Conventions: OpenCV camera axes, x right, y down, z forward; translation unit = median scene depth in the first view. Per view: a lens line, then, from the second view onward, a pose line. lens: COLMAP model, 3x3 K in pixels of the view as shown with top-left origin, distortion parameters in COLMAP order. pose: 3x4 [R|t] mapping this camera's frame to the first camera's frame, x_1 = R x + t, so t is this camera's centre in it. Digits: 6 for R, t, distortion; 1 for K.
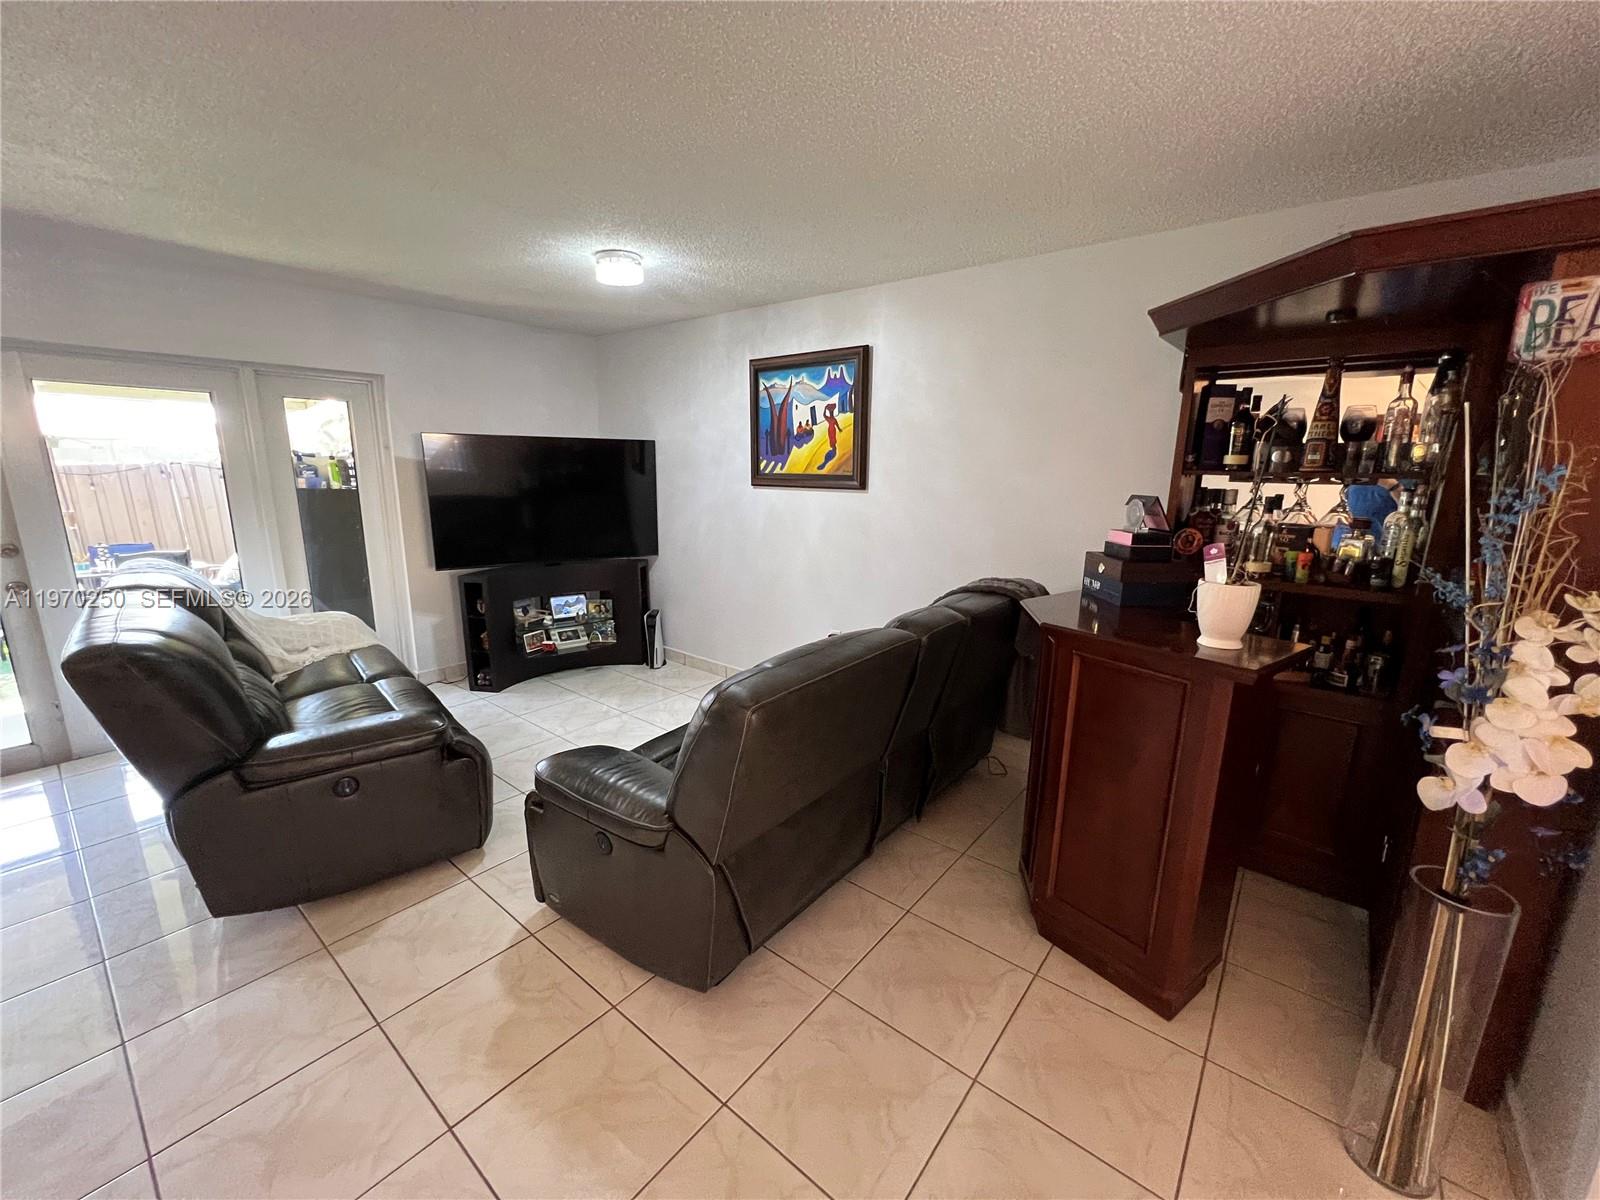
lens RADIAL K [[635.9, 0, 799.2], [0, 635.9, 608.2], [0, 0, 1]] dist [0.000039, 0.000459]
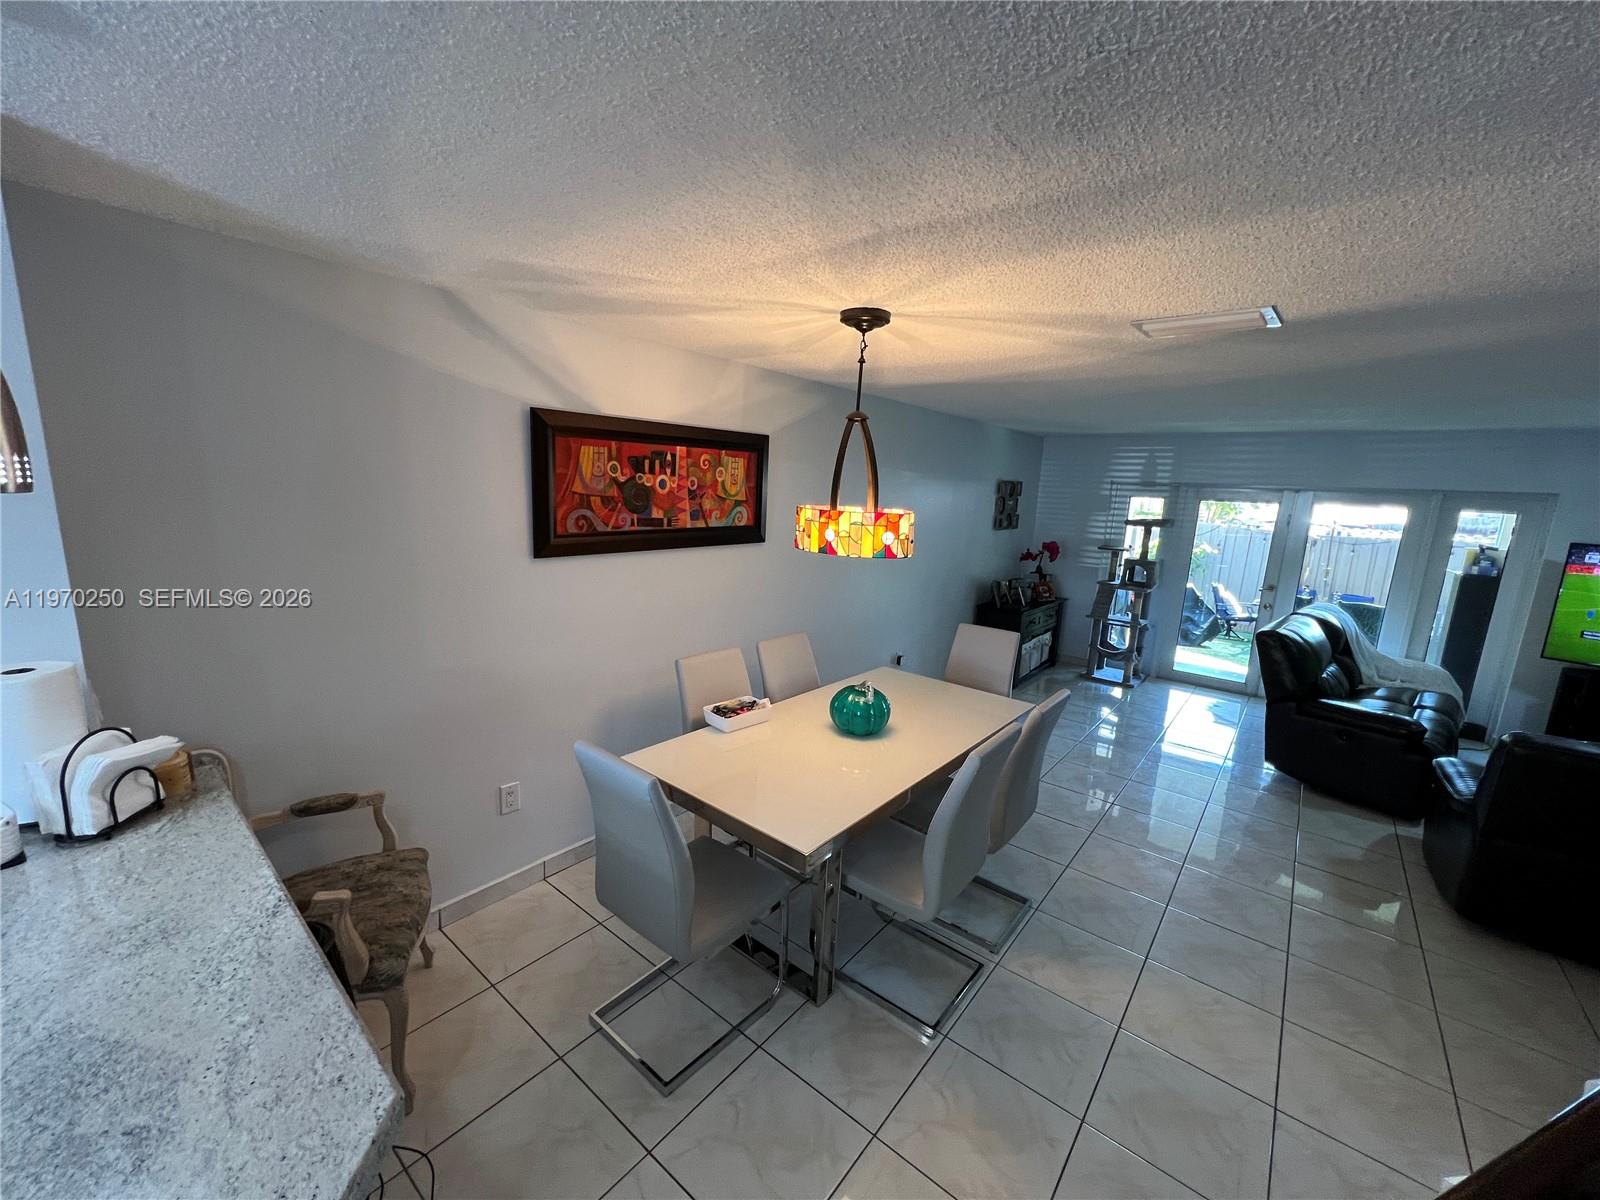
lens RADIAL K [[635.9, 0, 799.6], [0, 635.9, 592.4], [0, 0, 1]] dist [0.000039, 0.000459]
pose [[-0.004206, 0.156420, -0.987682, 0.756581], [-0.260319, 0.953466, 0.152110, 0.009660], [0.965514, 0.257752, 0.036709, -0.507854]]
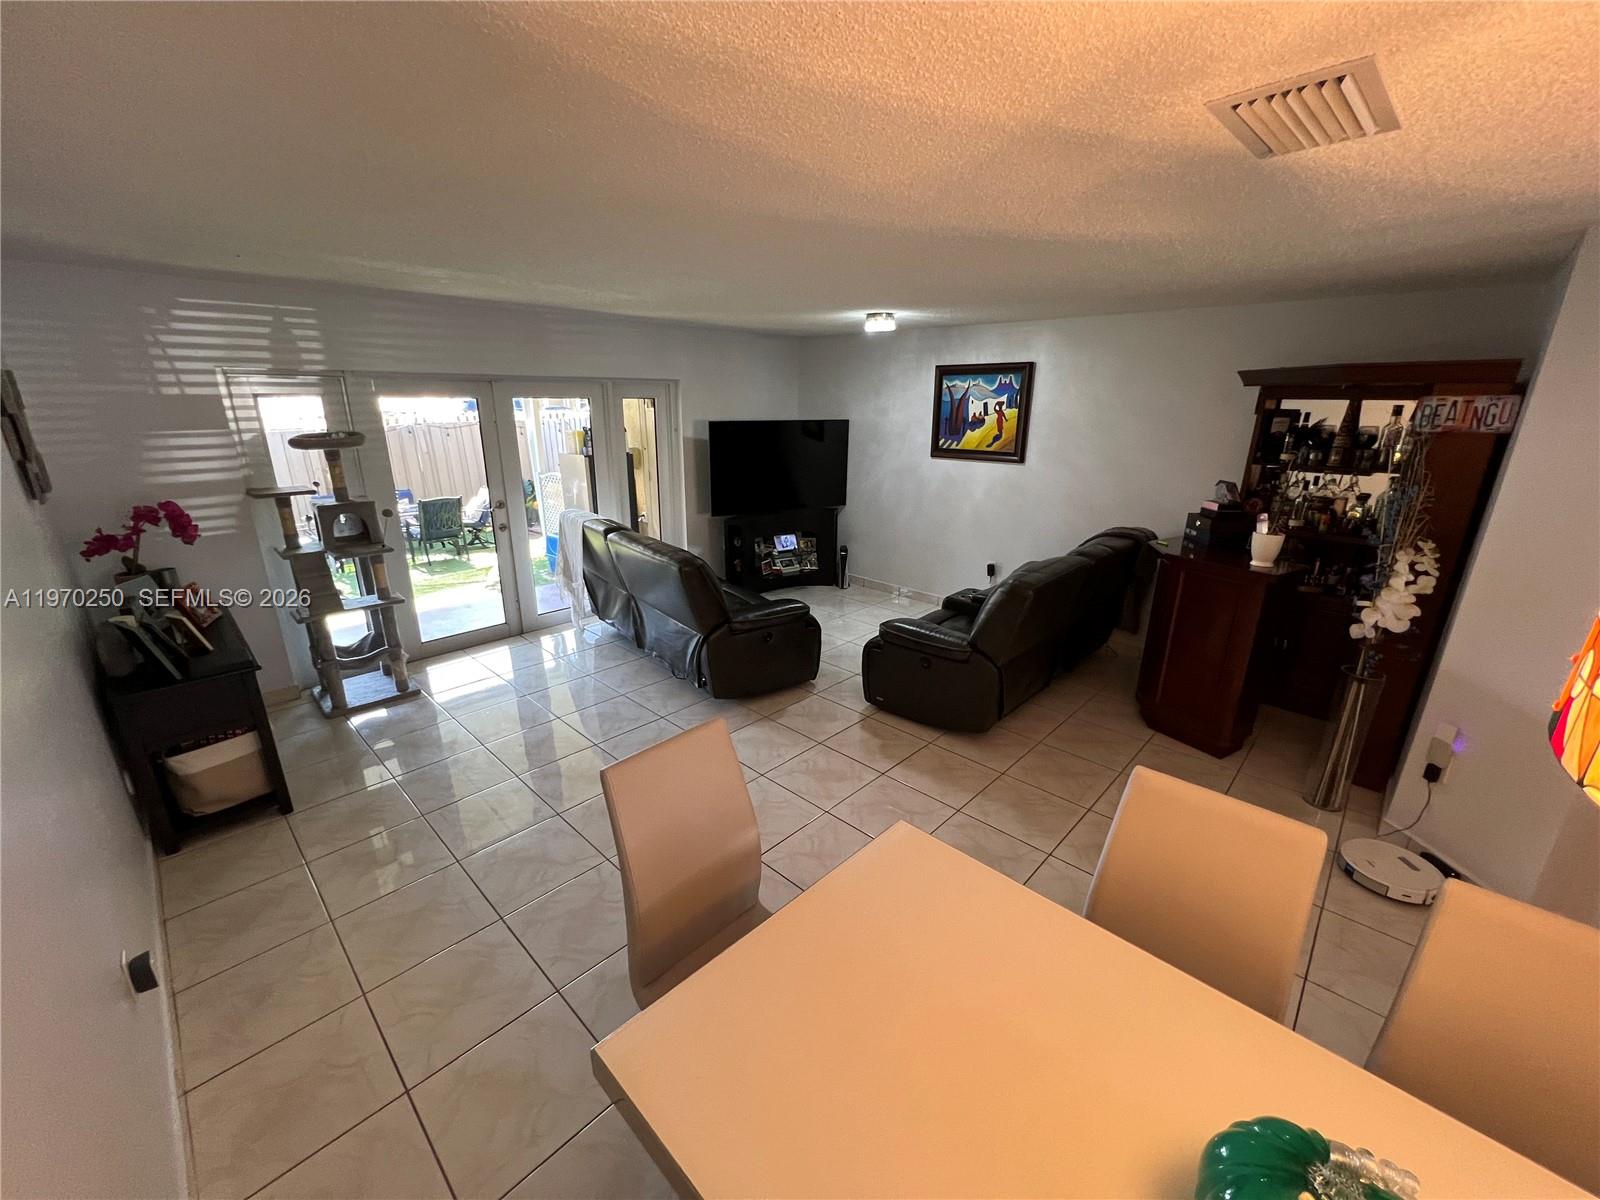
lens RADIAL K [[635.9, 0, 801.6], [0, 635.9, 607.3], [0, 0, 1]] dist [0.000039, 0.000459]
pose [[0.996783, 0.019565, -0.077725, -0.335988], [-0.012231, 0.995522, 0.093737, 0.011430], [0.079211, -0.092485, 0.992558, -0.599934]]
